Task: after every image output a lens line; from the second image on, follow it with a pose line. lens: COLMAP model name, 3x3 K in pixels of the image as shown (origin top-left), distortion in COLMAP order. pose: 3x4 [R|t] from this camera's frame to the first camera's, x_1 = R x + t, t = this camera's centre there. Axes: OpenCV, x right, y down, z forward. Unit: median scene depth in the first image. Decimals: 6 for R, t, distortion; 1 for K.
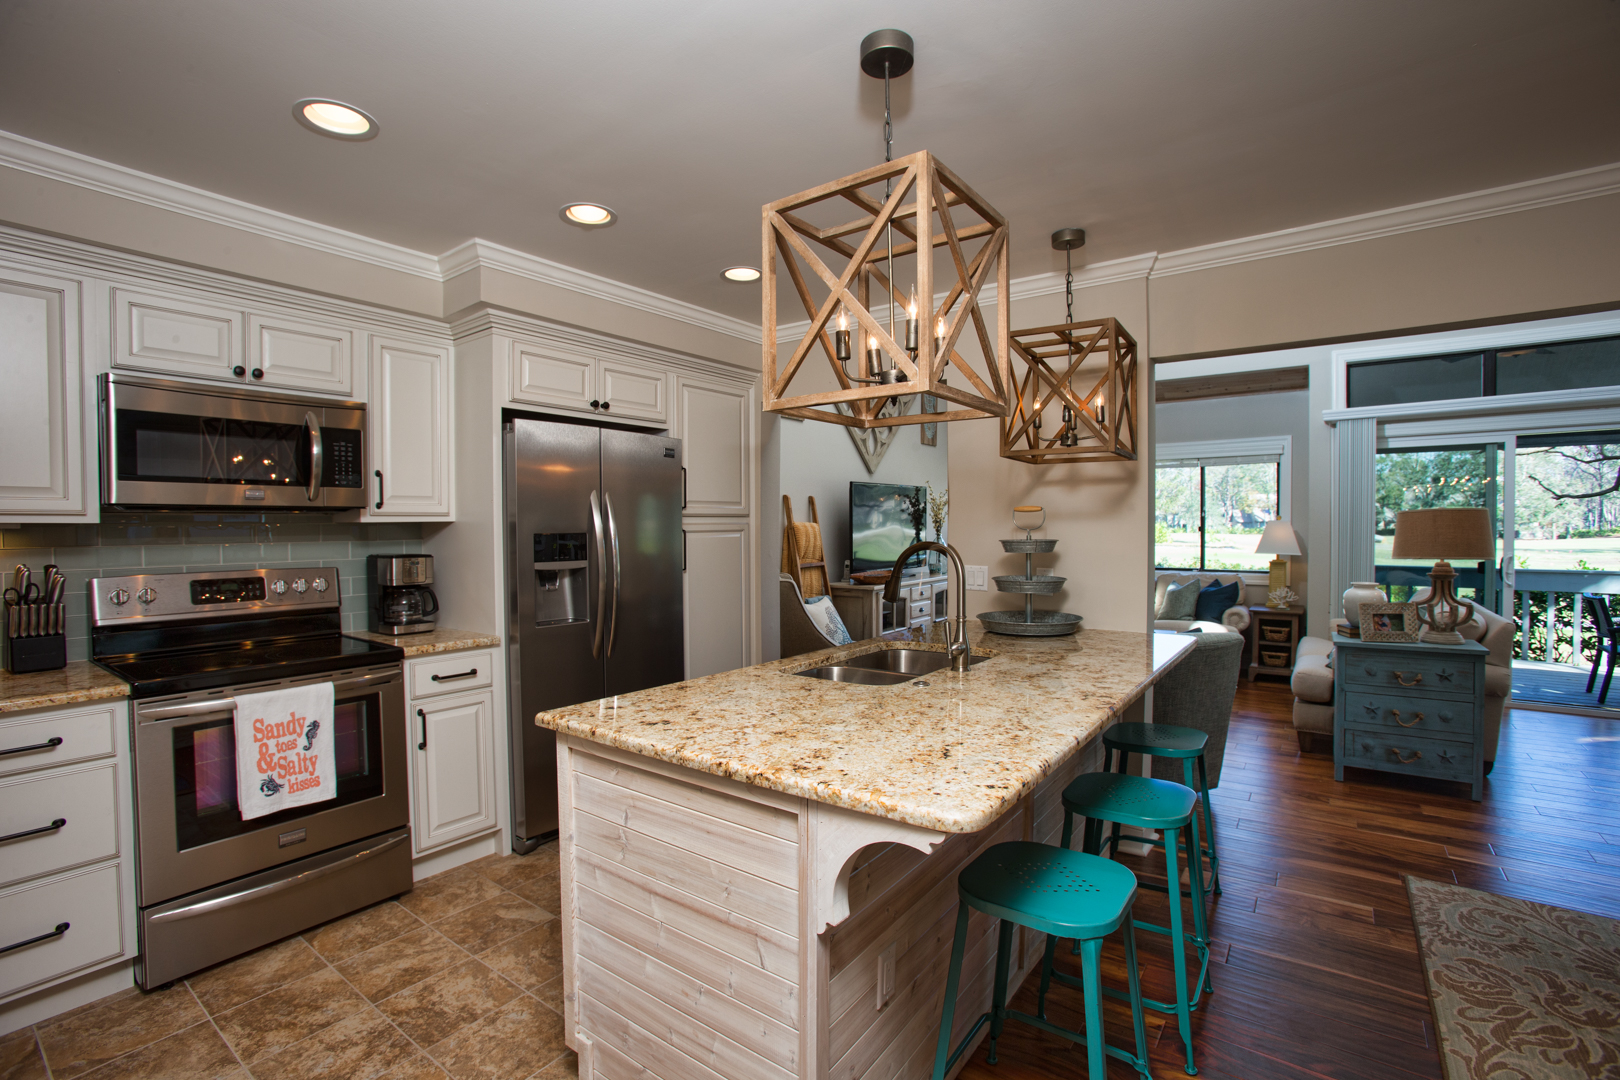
lens RADIAL K [[744.8, 0, 810.8], [0, 744.8, 542.5], [0, 0, 1]] dist [-0.025226, 0.015220]
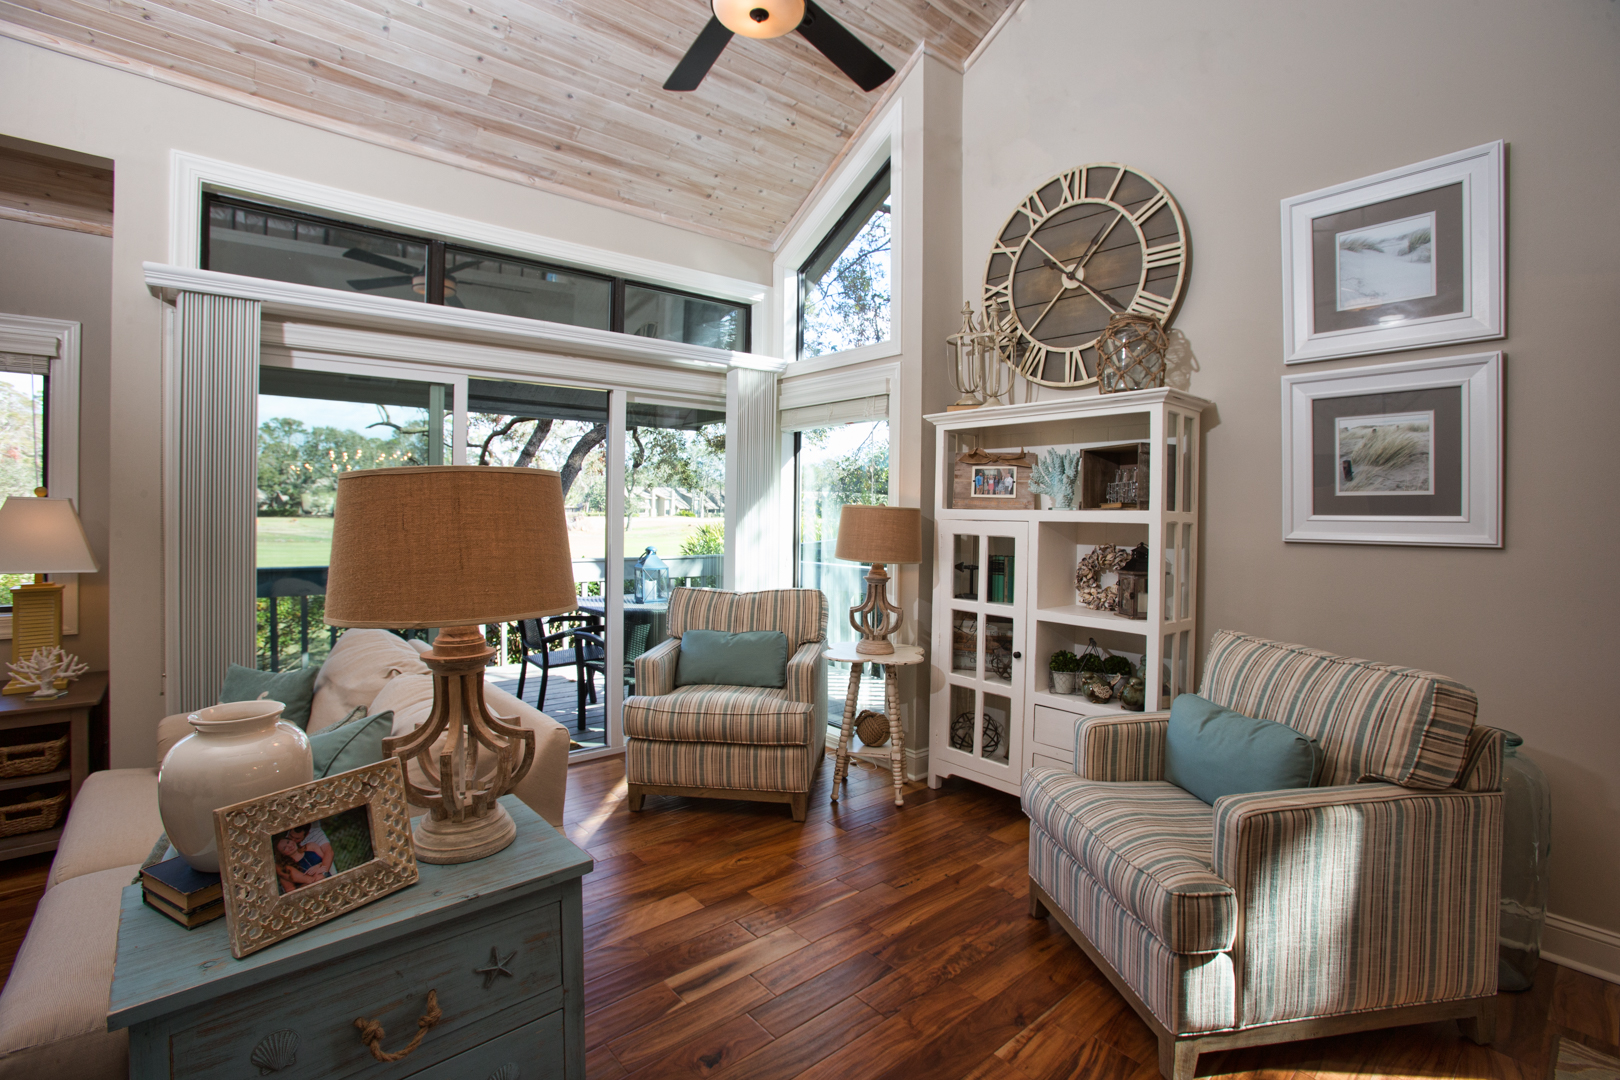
lens RADIAL K [[744.8, 0, 829.1], [0, 744.8, 526.6], [0, 0, 1]] dist [-0.025226, 0.015220]
pose [[0.250419, -0.006591, 0.968115, 0.359792], [0.005274, 0.999971, 0.005443, -0.012670], [-0.968123, 0.003743, 0.250447, 0.478267]]
